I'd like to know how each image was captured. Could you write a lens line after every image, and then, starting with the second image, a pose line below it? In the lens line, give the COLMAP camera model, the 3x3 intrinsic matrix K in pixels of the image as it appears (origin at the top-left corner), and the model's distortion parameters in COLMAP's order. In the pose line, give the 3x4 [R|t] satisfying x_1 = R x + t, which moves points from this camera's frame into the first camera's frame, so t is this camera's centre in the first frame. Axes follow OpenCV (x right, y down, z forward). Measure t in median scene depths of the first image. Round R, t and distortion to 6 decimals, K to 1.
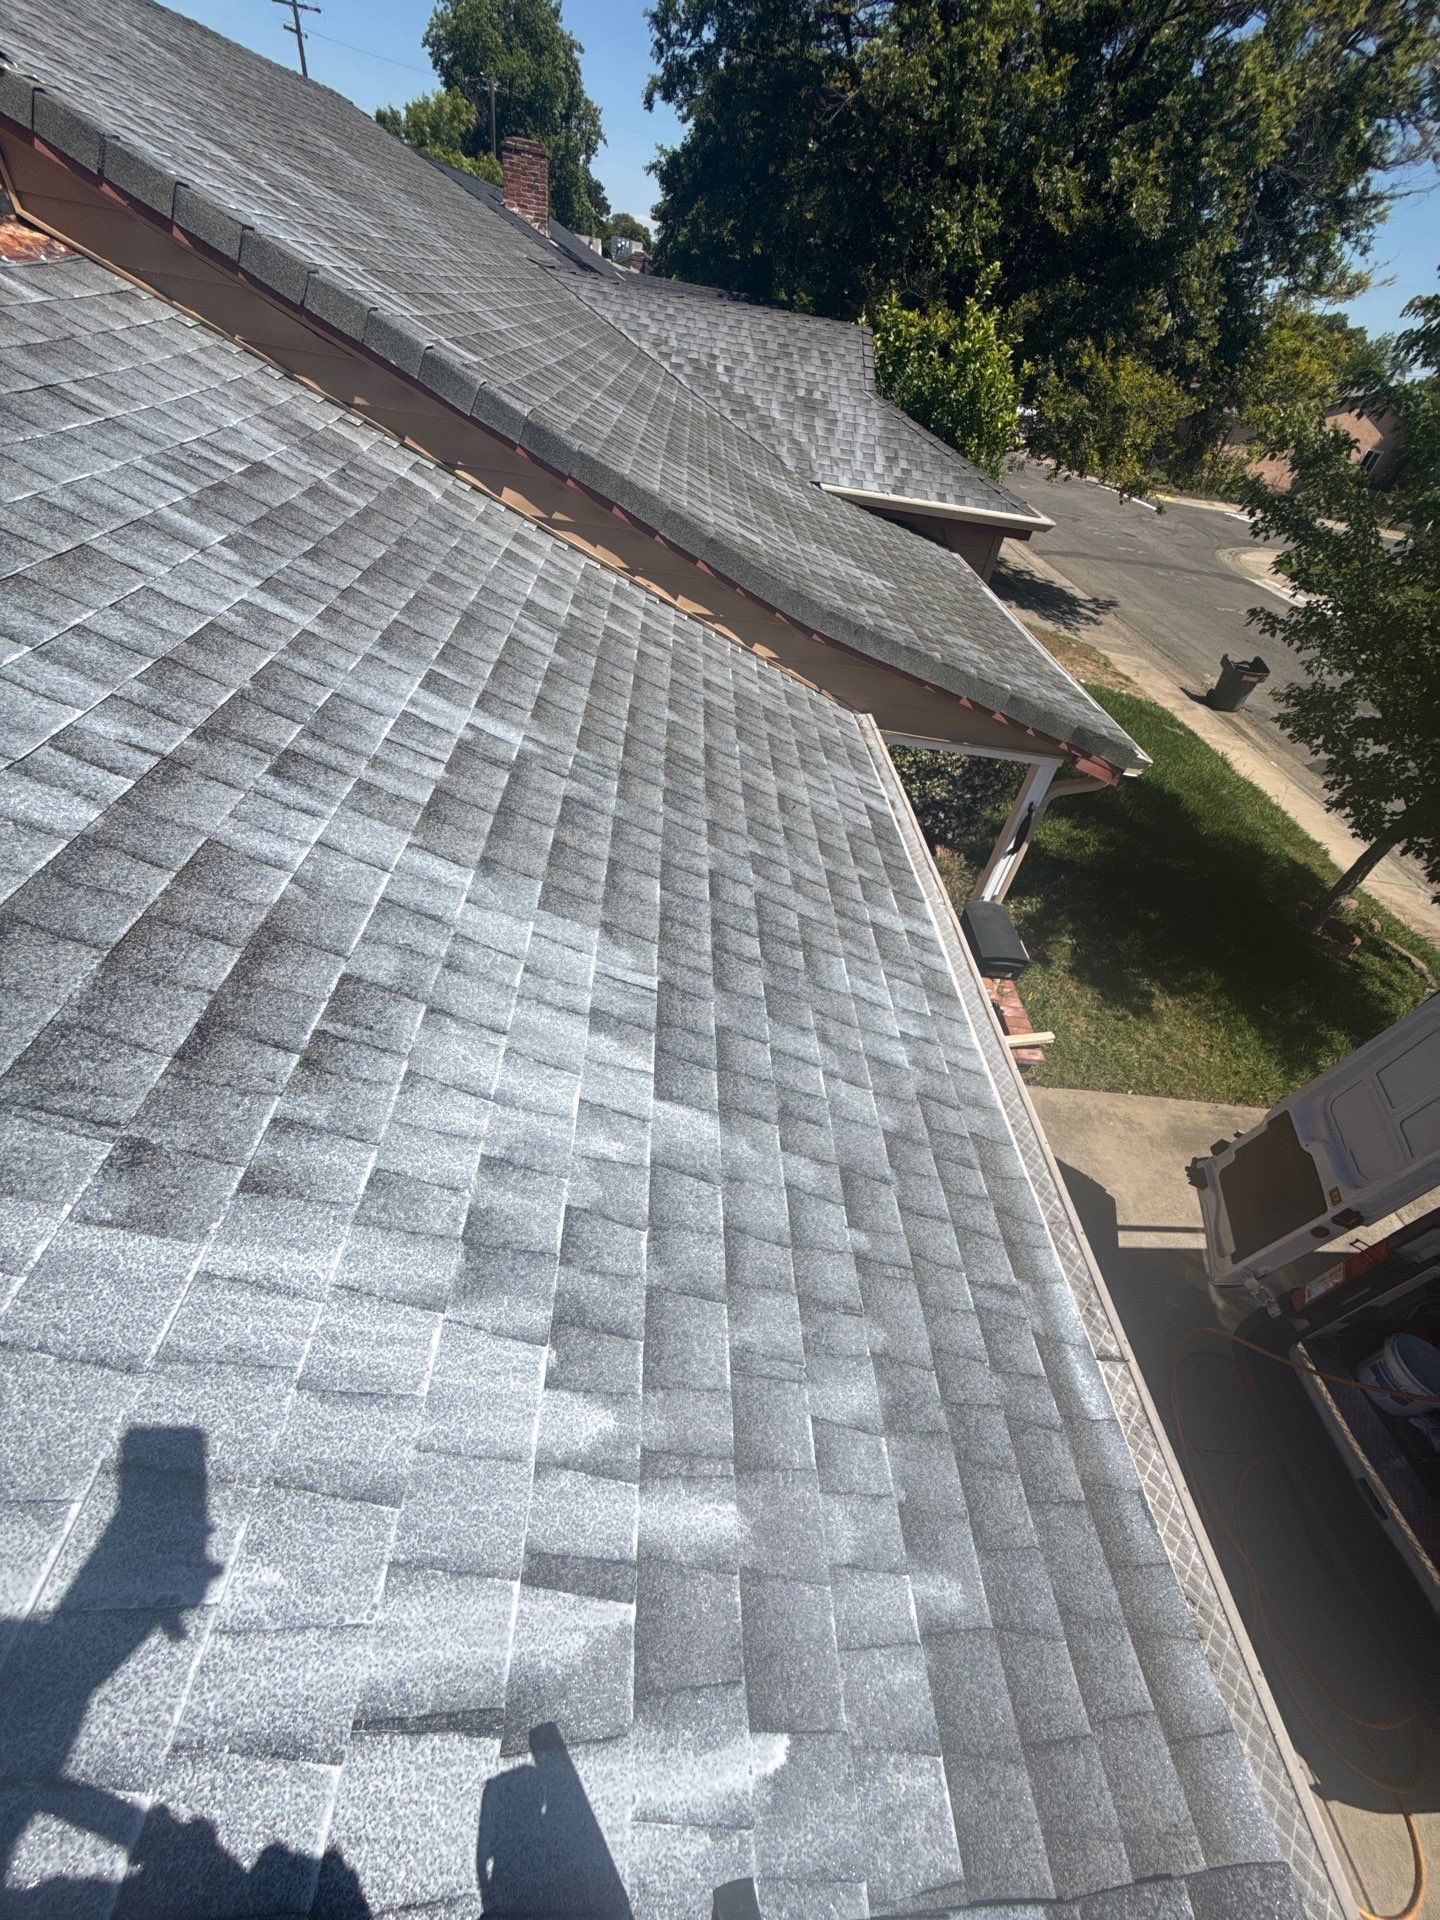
lens RADIAL K [[763.8, 0, 727.1], [0, 763.8, 956.1], [0, 0, 1]] dist [-0.000550, 0.000072]
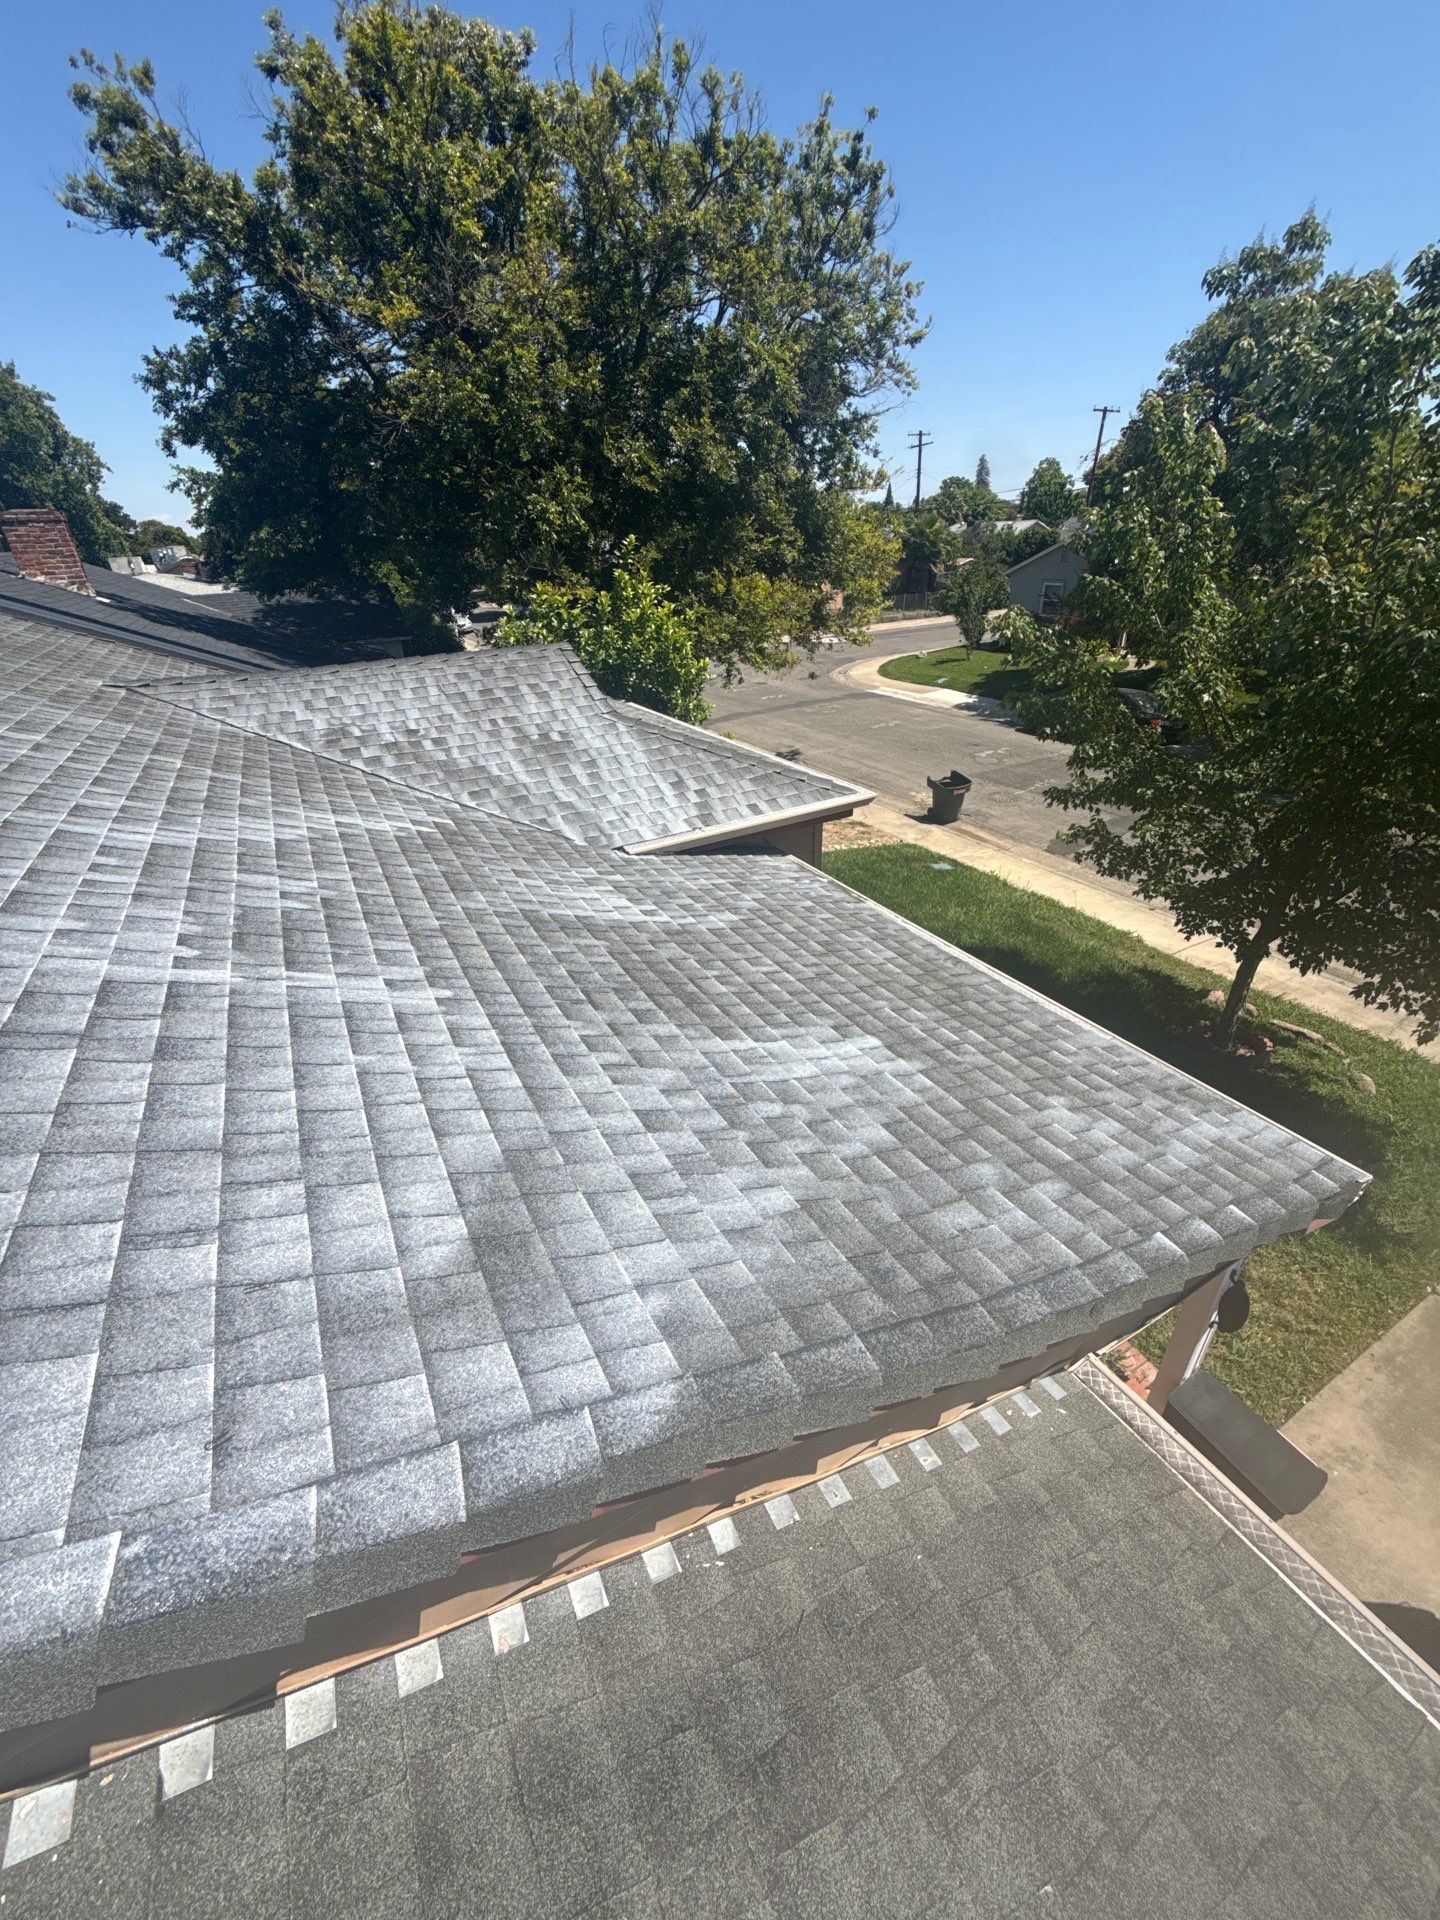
lens RADIAL K [[763.8, 0, 726.6], [0, 763.8, 954.4], [0, 0, 1]] dist [-0.000550, 0.000072]
pose [[0.872147, -0.373718, 0.315744, -0.176526], [0.427355, 0.896113, -0.119791, -0.869127], [-0.238174, 0.239410, 0.941252, 0.582068]]
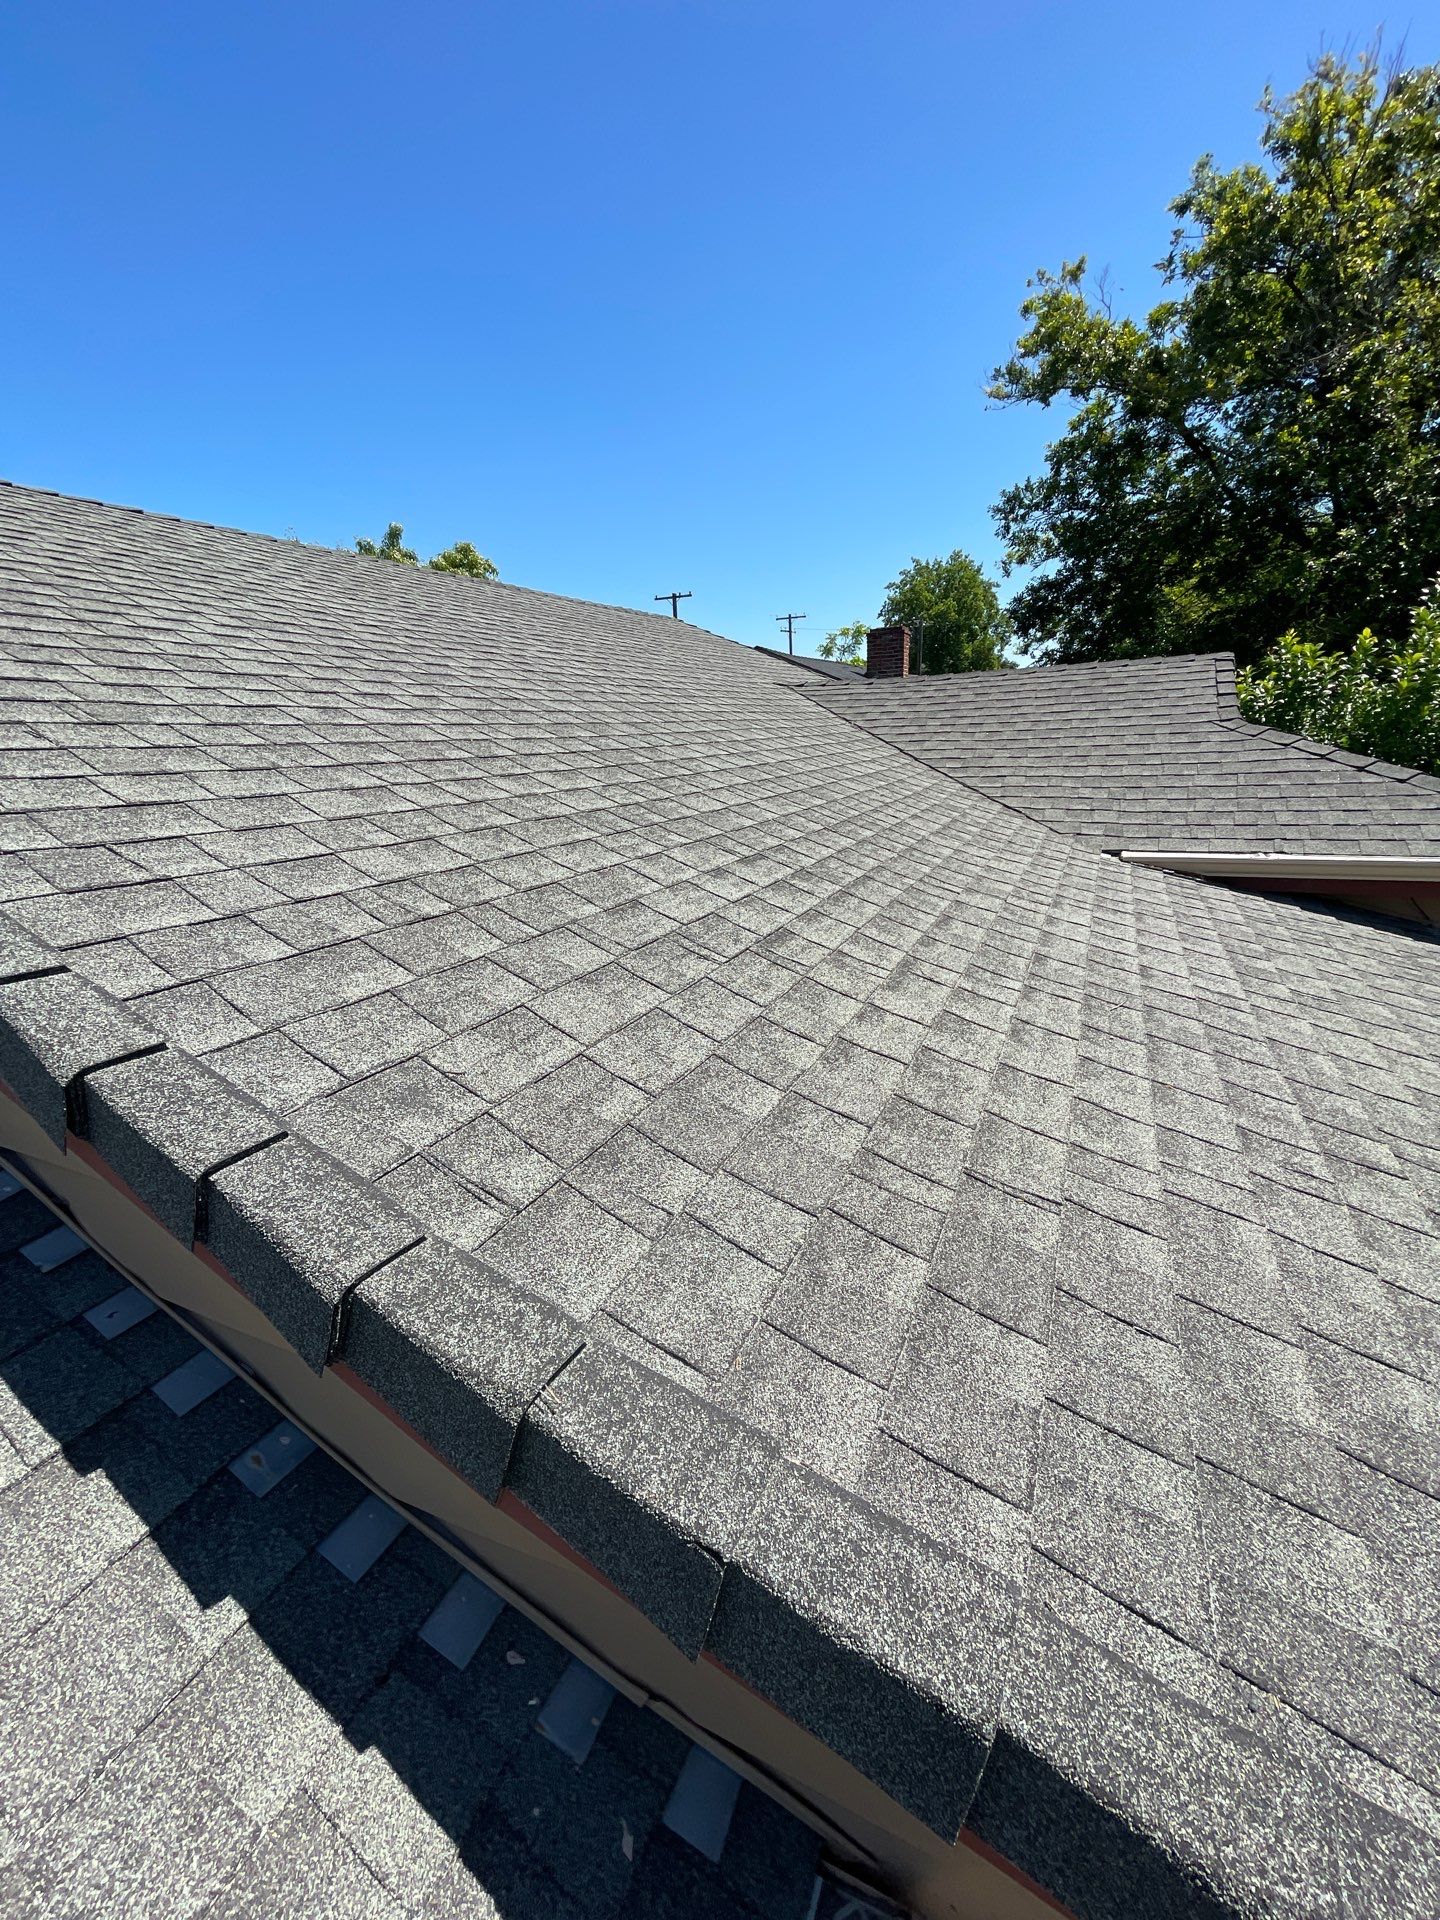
lens RADIAL K [[780.9, 0, 723.3], [0, 780.9, 958.8], [0, 0, 1]] dist [-0.002208, -0.000312]
pose [[0.868866, -0.051811, -0.492328, 0.330626], [-0.173120, 0.899915, -0.400227, -0.583627], [0.463790, 0.432976, 0.772937, 0.992624]]
